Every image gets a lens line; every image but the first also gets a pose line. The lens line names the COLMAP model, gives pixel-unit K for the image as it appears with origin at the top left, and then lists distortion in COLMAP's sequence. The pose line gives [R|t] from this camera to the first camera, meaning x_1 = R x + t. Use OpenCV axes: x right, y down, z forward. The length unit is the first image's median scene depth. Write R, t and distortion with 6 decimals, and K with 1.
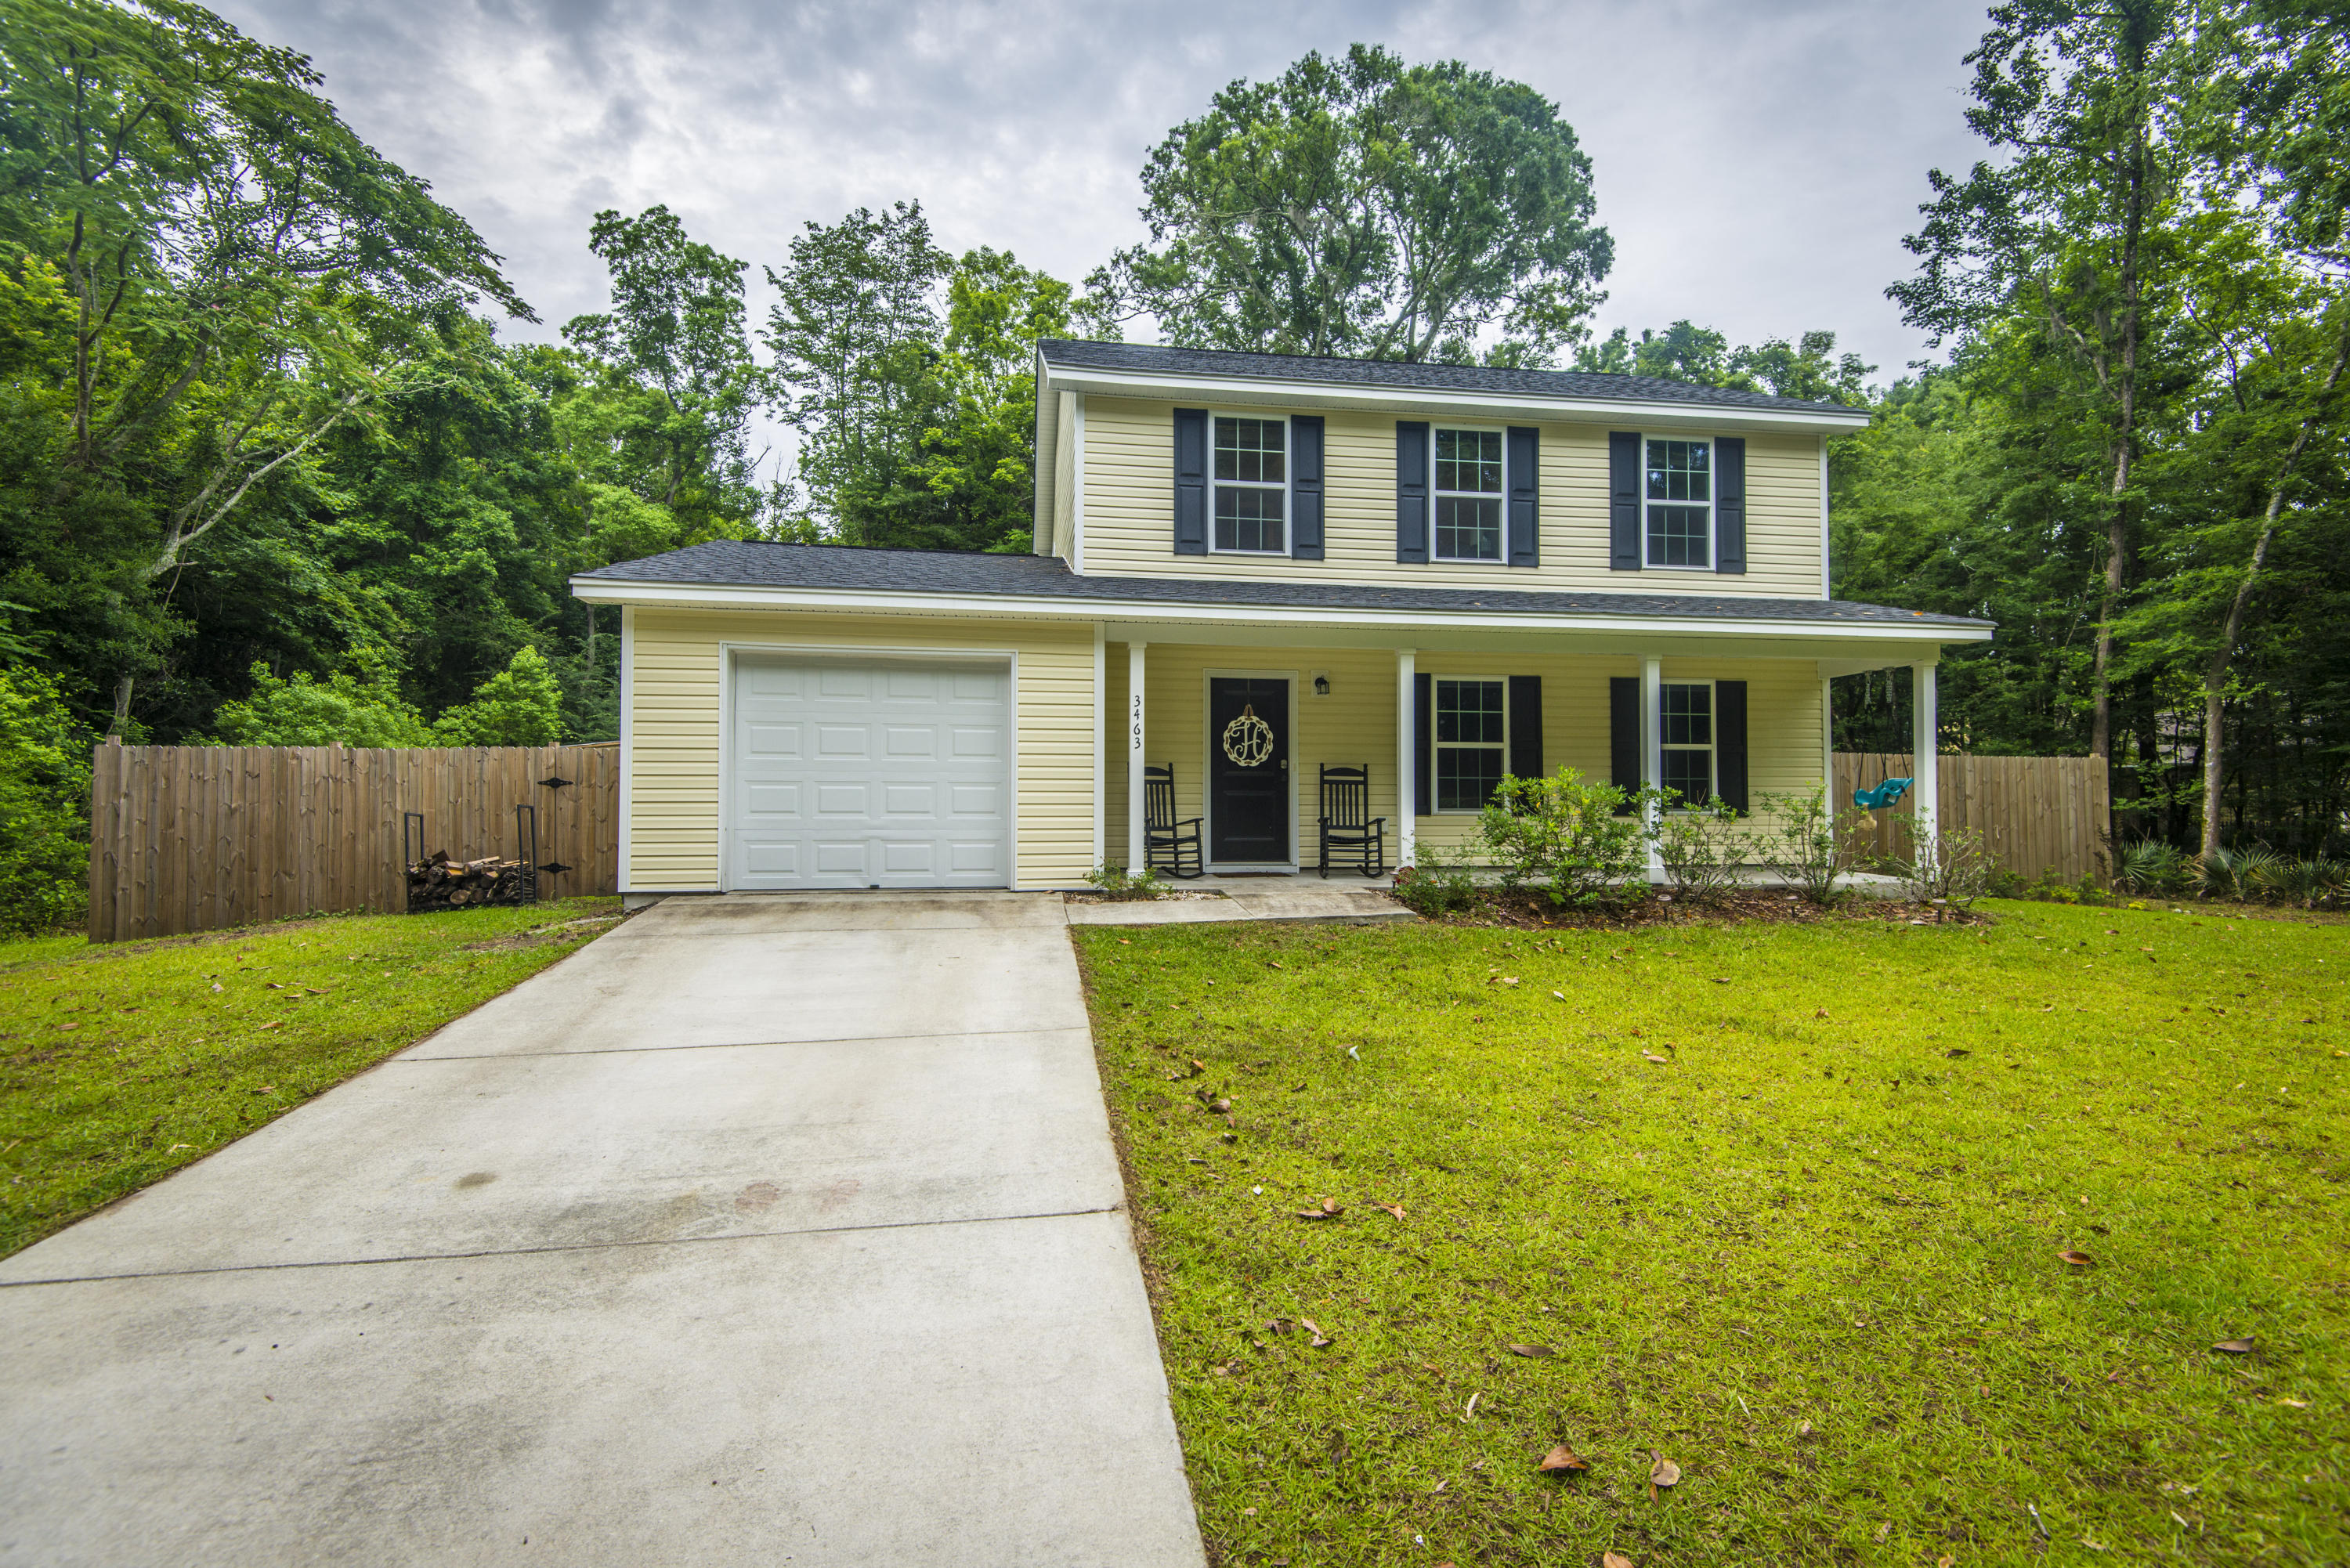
lens RADIAL K [[1057.0, 0, 1176.0], [0, 1057.0, 774.2], [0, 0, 1]] dist [0.038636, -0.018677]
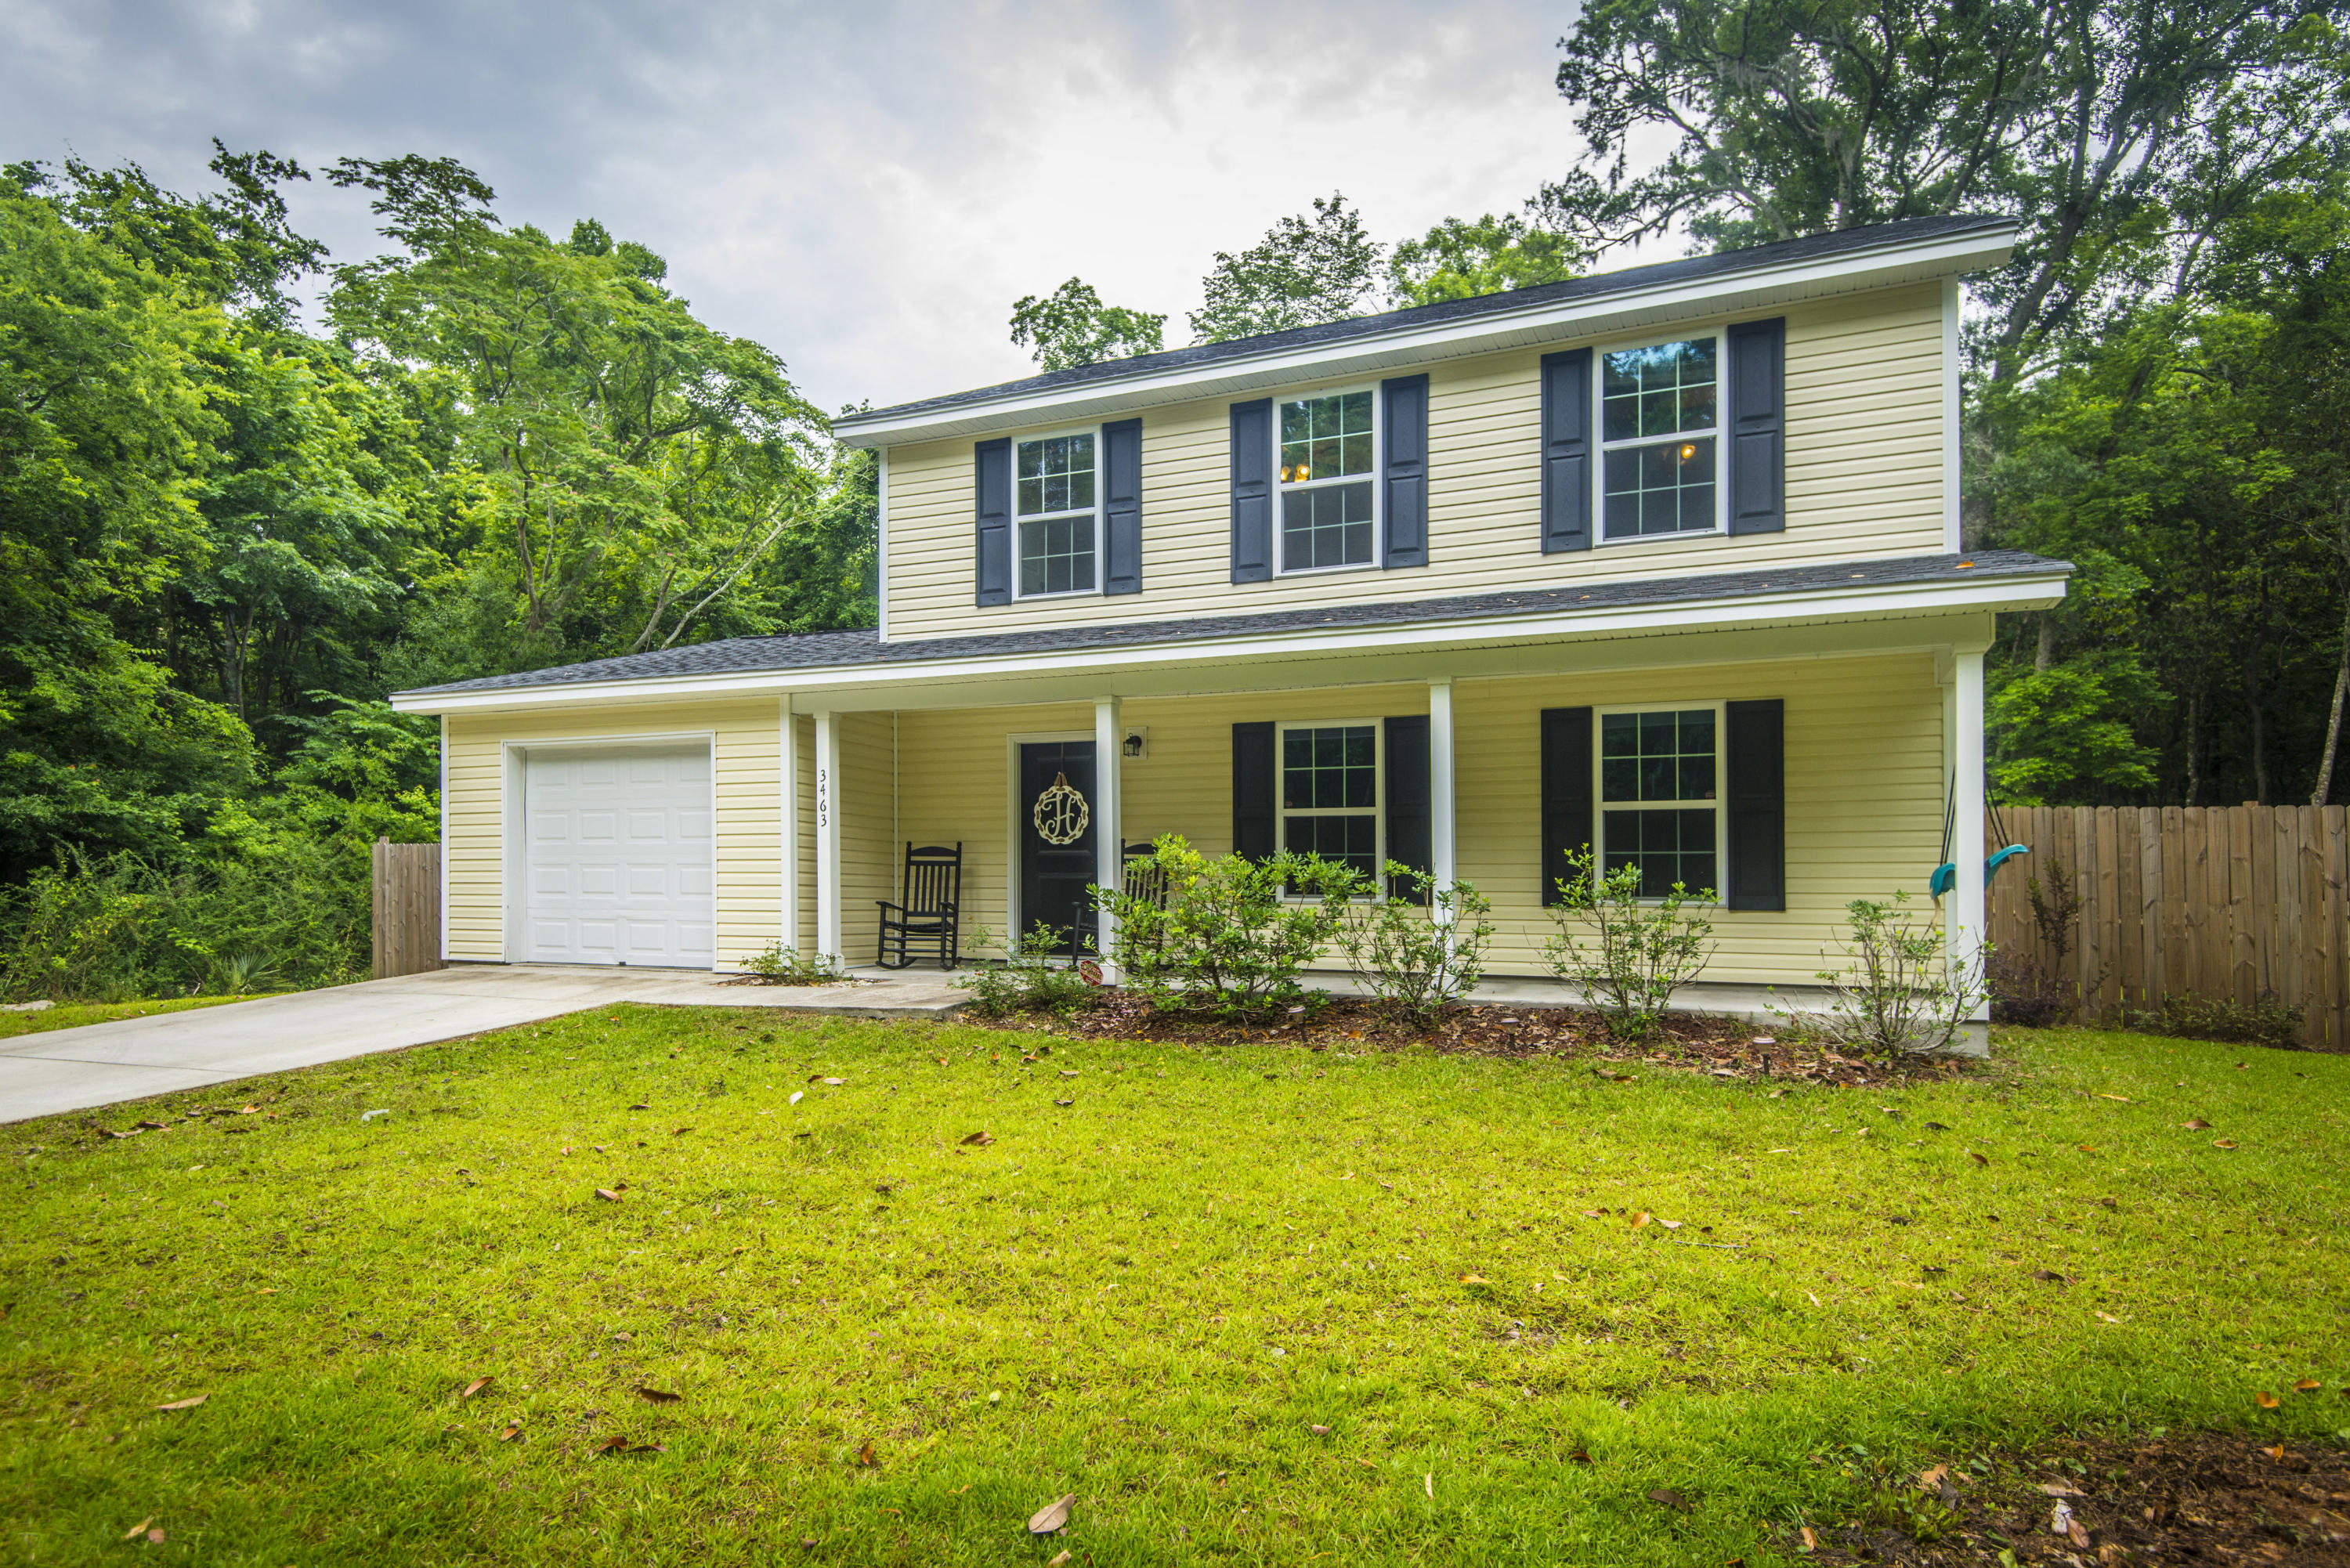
lens RADIAL K [[1377.1, 0, 1174.4], [0, 1377.1, 853.3], [0, 0, 1]] dist [0.063479, -0.000071]
pose [[0.830452, -0.006716, -0.557049, 0.765144], [0.006439, 0.999976, -0.002458, 0.002908], [0.557053, -0.001545, 0.830476, 0.125503]]
